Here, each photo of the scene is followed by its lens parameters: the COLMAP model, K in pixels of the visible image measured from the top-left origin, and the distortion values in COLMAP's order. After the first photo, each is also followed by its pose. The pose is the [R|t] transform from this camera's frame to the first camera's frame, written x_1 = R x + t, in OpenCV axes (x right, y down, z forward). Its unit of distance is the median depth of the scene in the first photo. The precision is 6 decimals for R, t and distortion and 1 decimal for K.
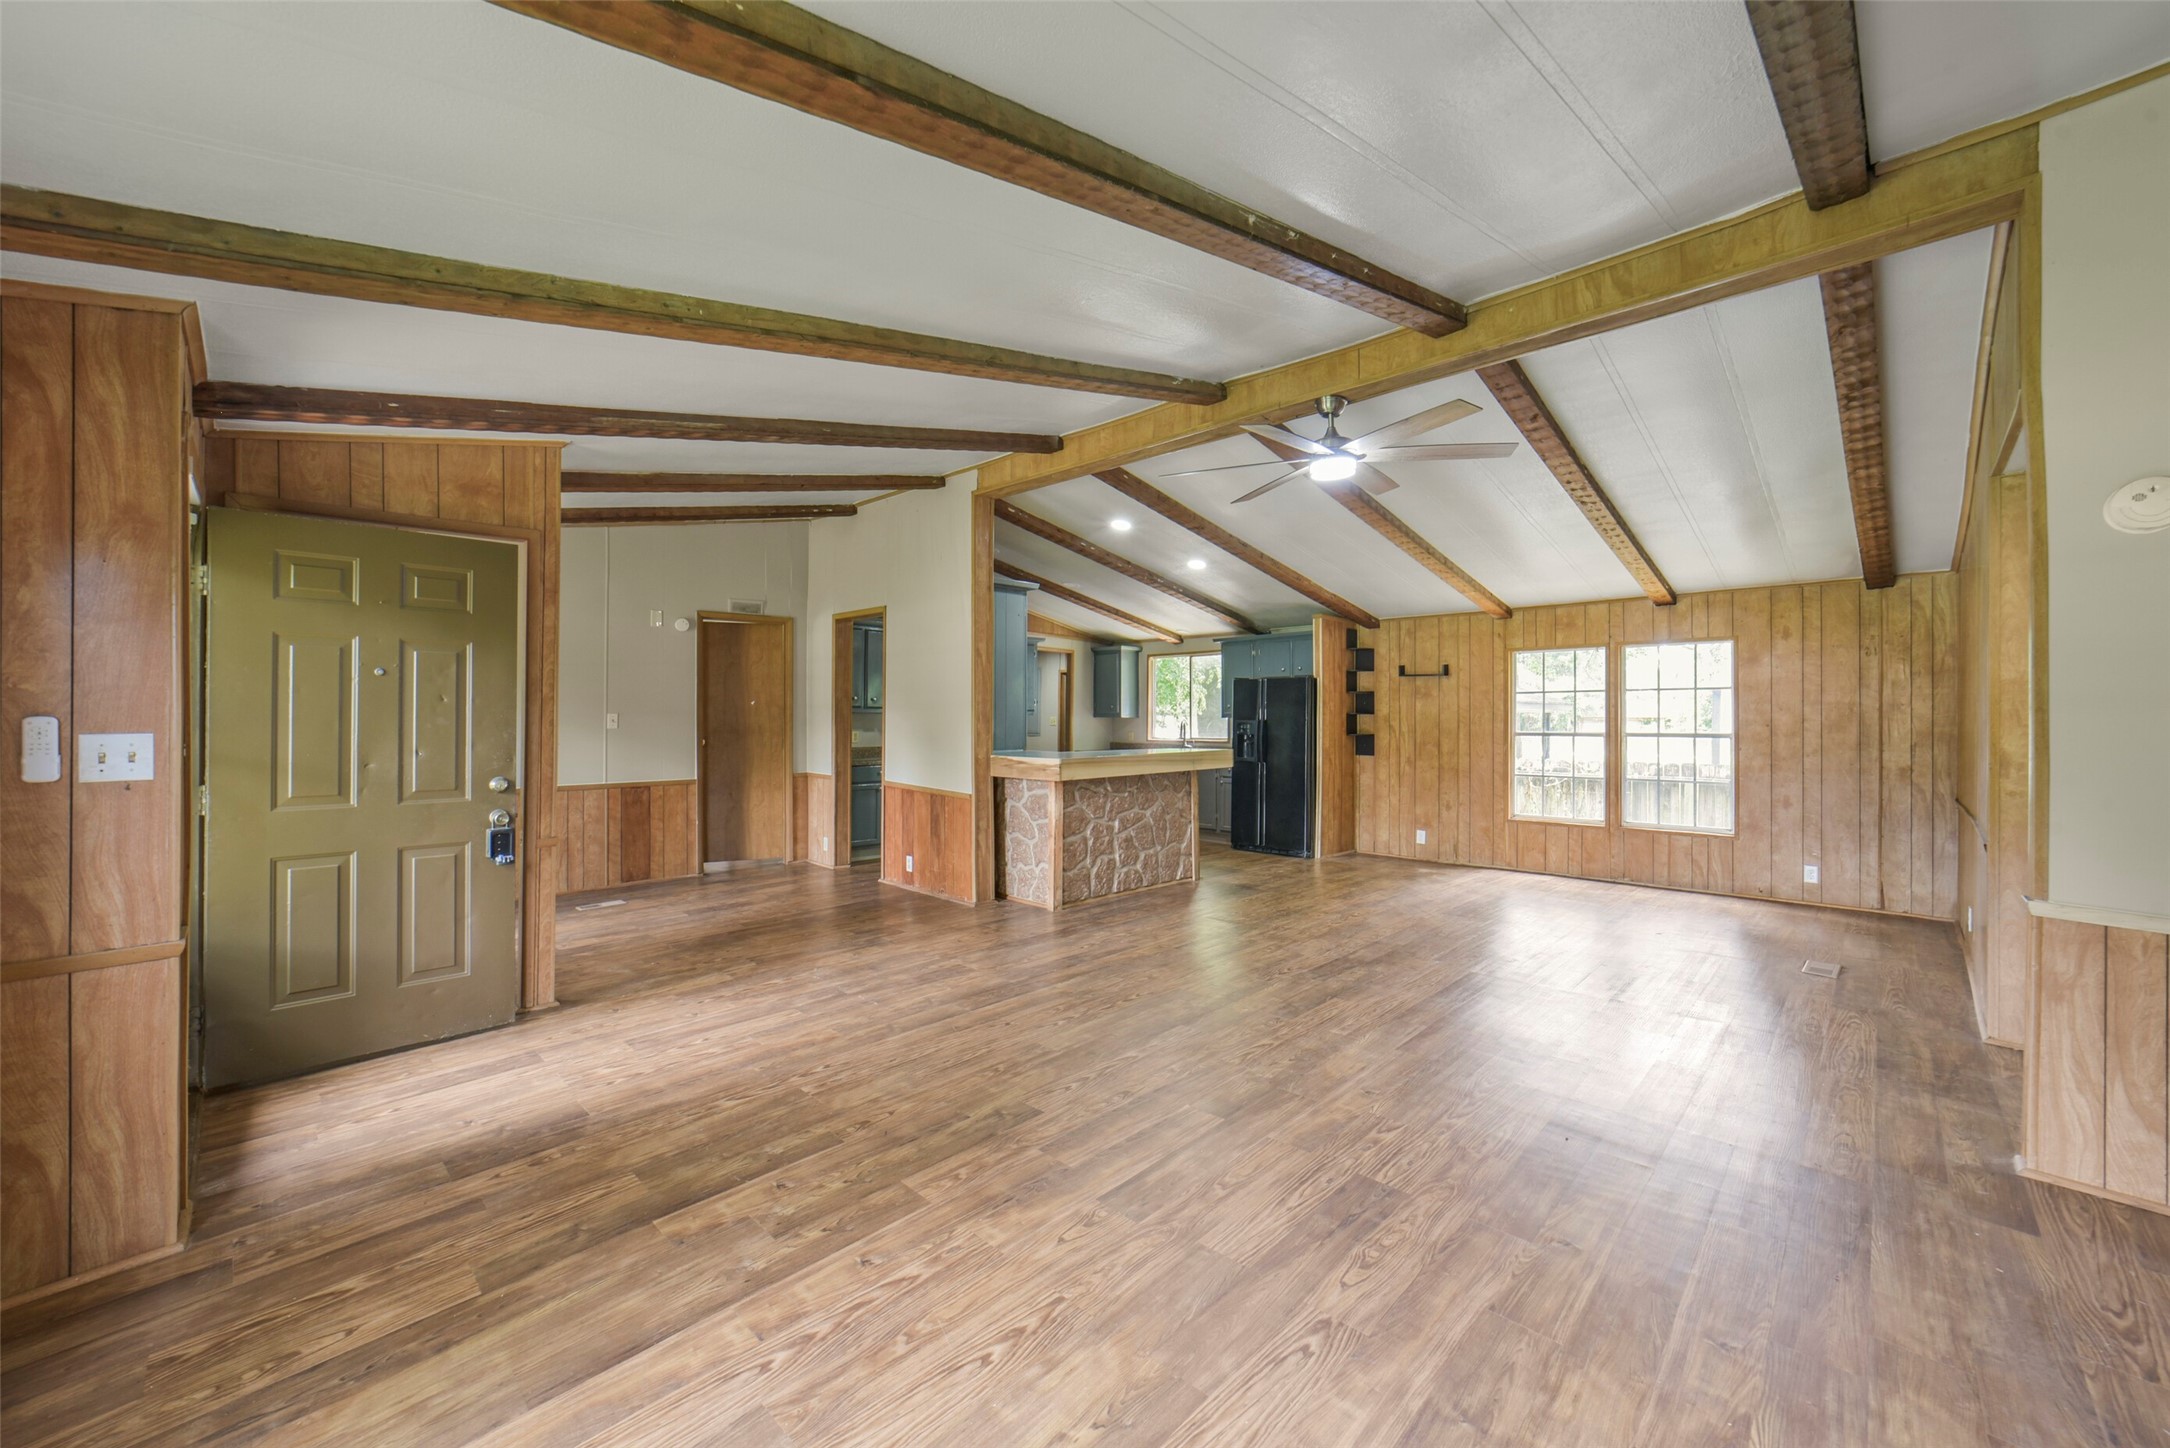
lens RADIAL K [[852.2, 0, 1100.4], [0, 852.2, 706.3], [0, 0, 1]] dist [-0.038118, 0.009743]
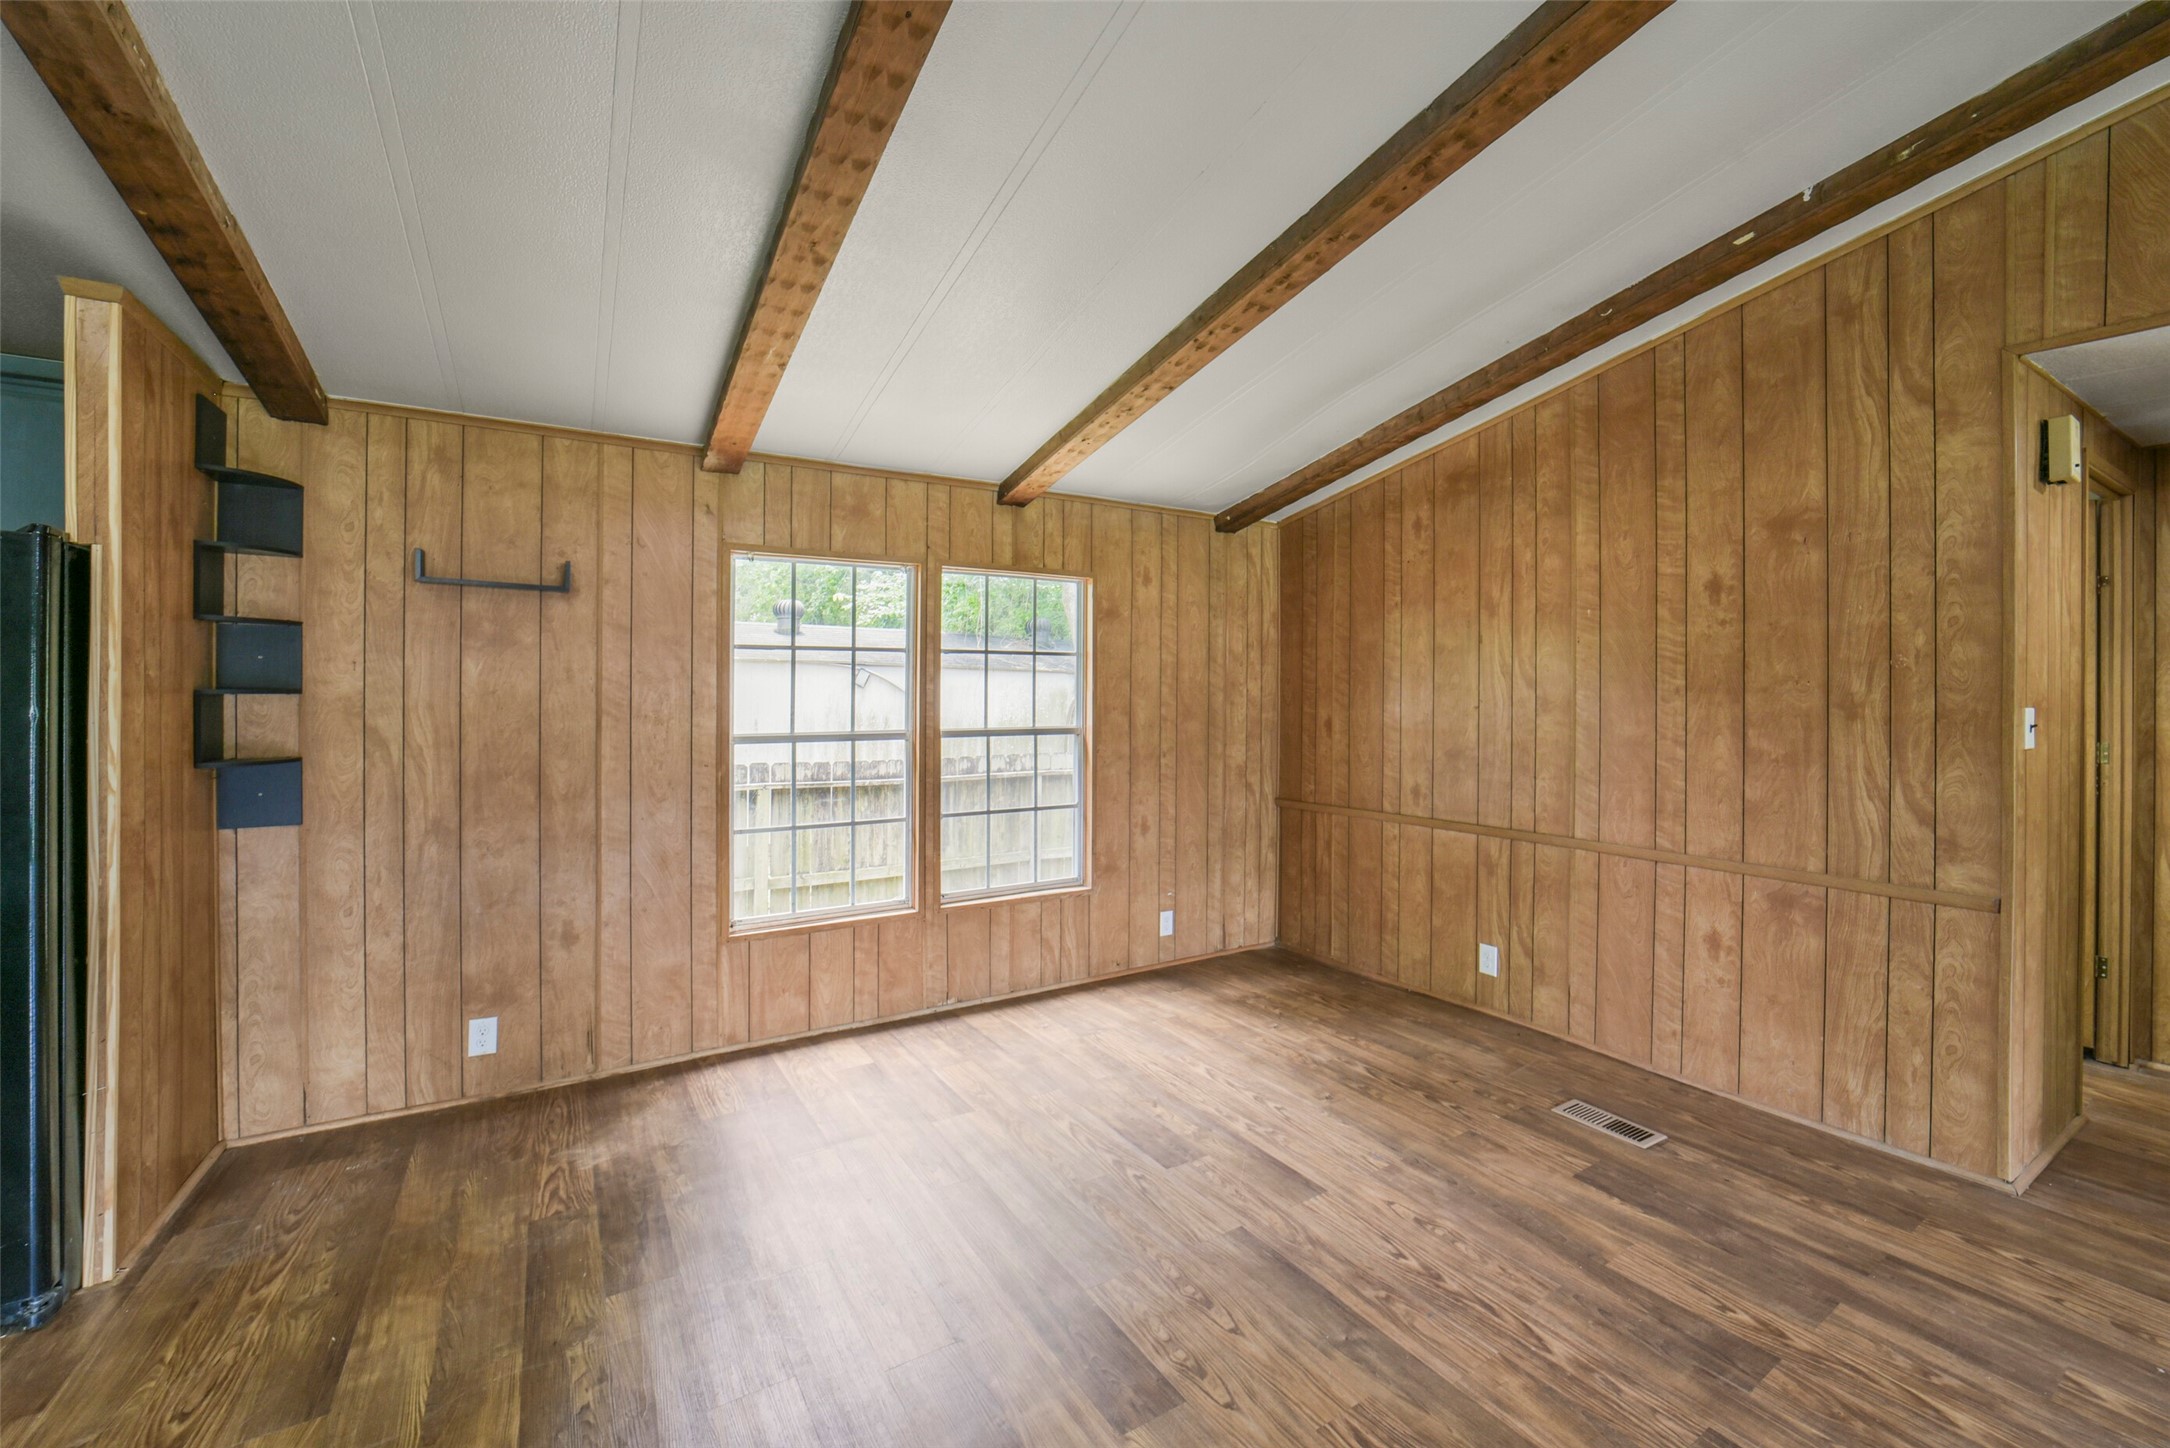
lens RADIAL K [[852.2, 0, 1078.6], [0, 852.2, 697.4], [0, 0, 1]] dist [-0.038118, 0.009743]
pose [[0.258777, -0.004558, 0.965926, 0.195398], [-0.015139, 0.999847, 0.008774, 0.006462], [-0.965818, -0.016894, 0.258669, 1.268740]]
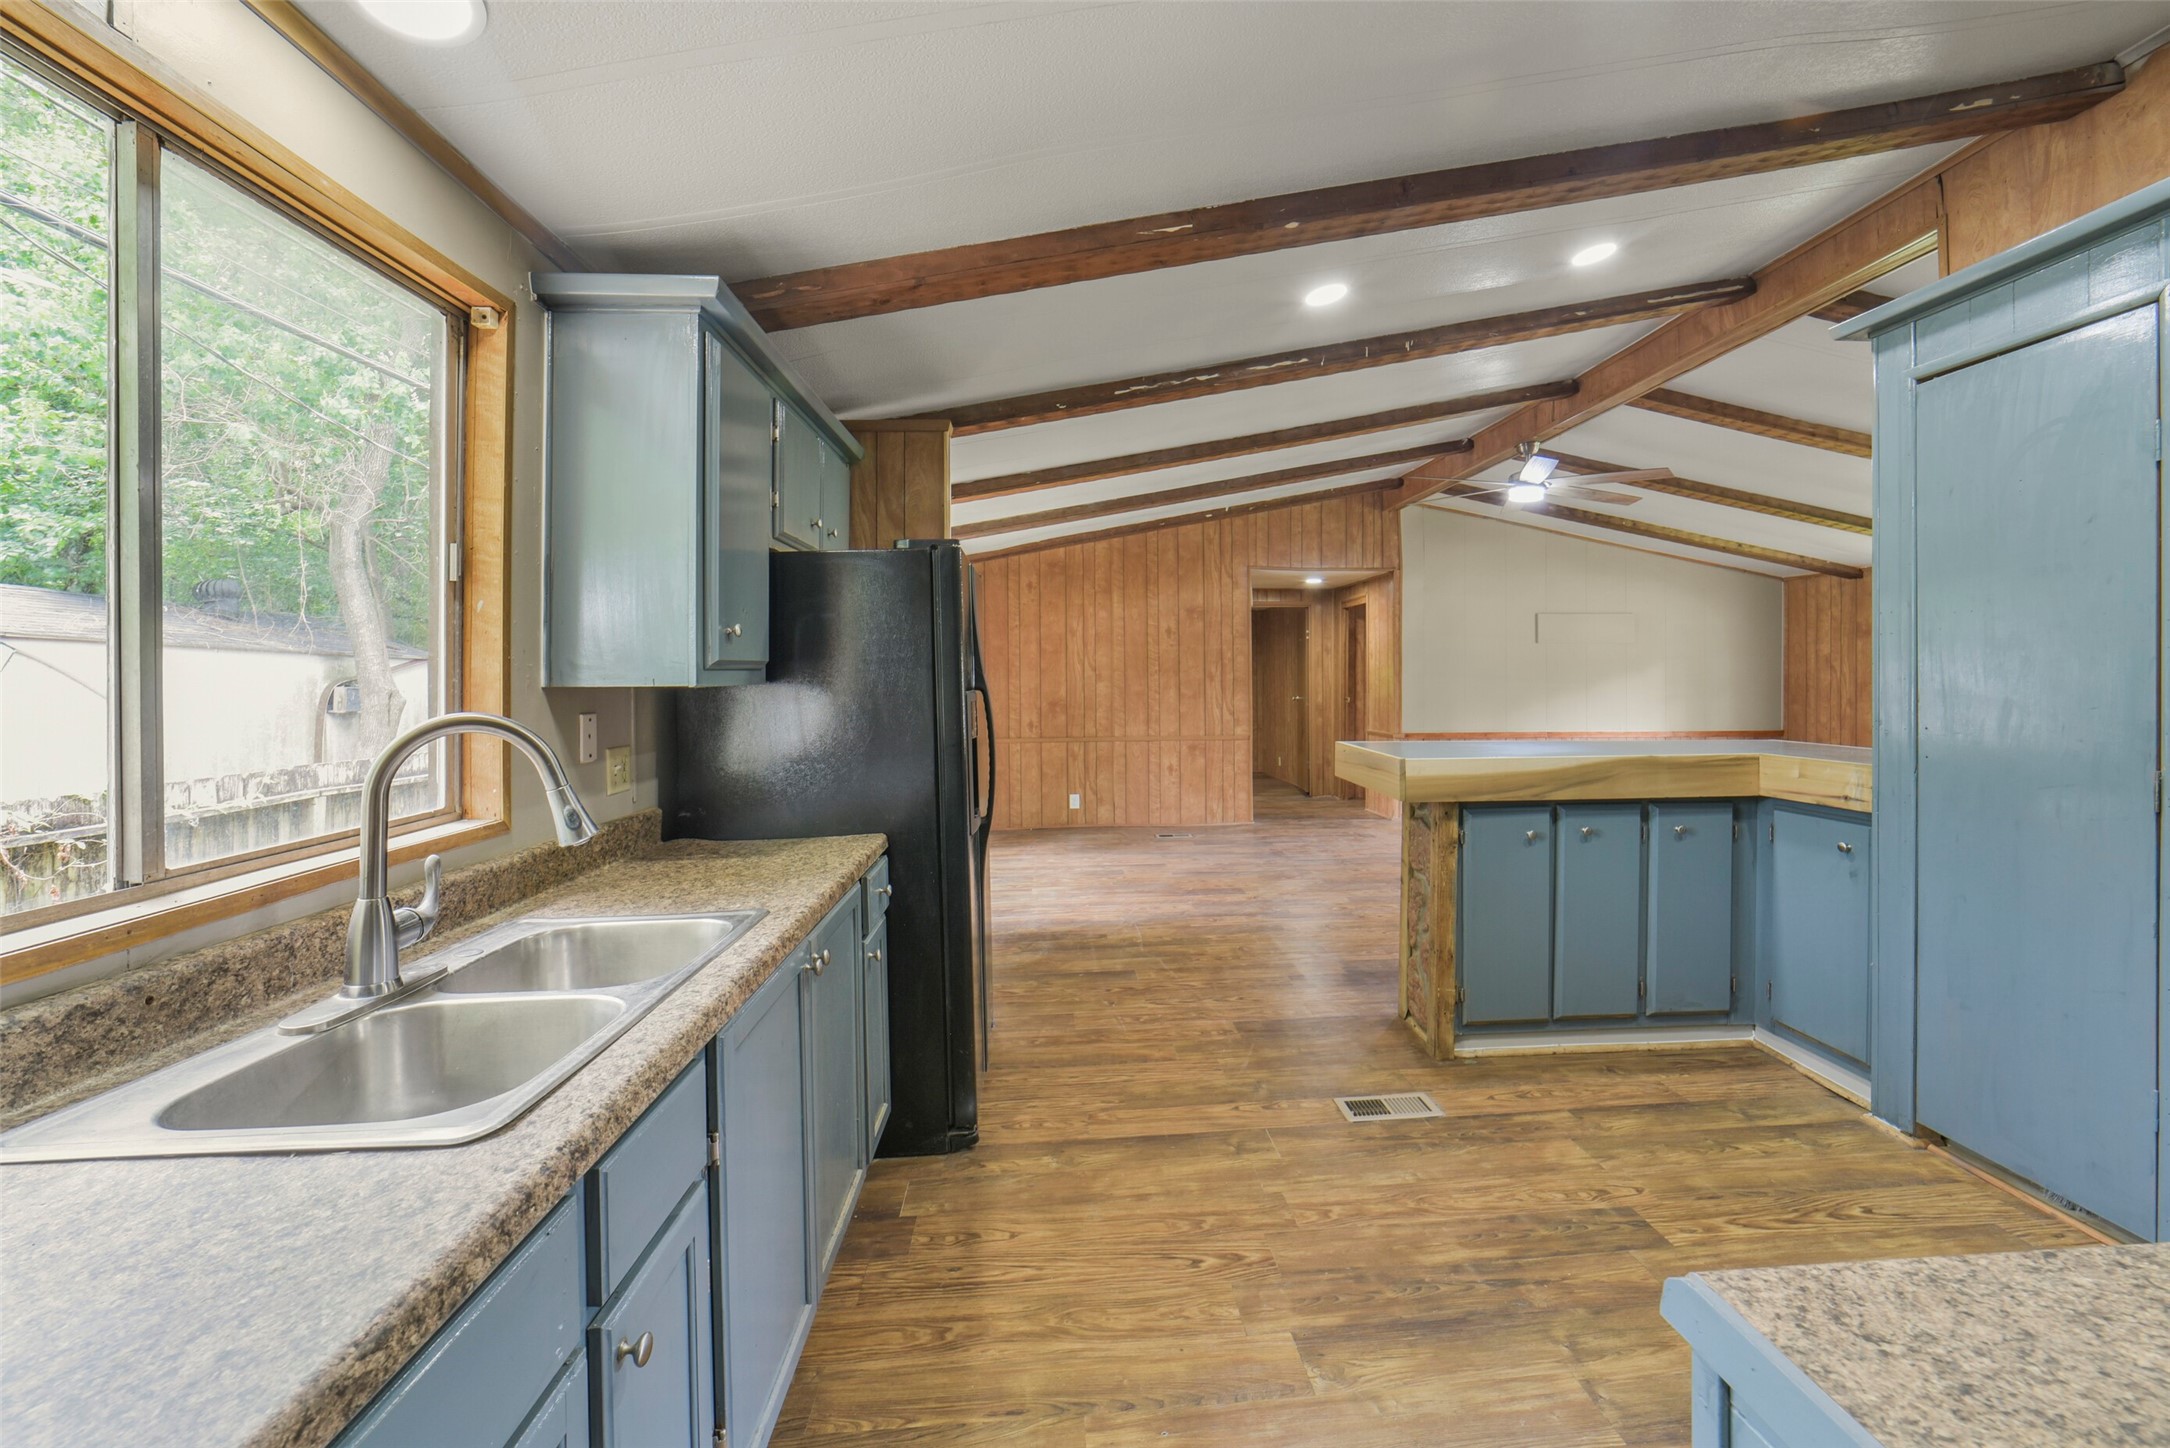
lens RADIAL K [[852.2, 0, 1115.3], [0, 852.2, 679.7], [0, 0, 1]] dist [-0.038118, 0.009743]
pose [[-0.741177, -0.002979, 0.671303, -0.143348], [-0.006227, 0.999978, -0.002437, 0.021152], [-0.671280, -0.005986, -0.741179, 2.368533]]
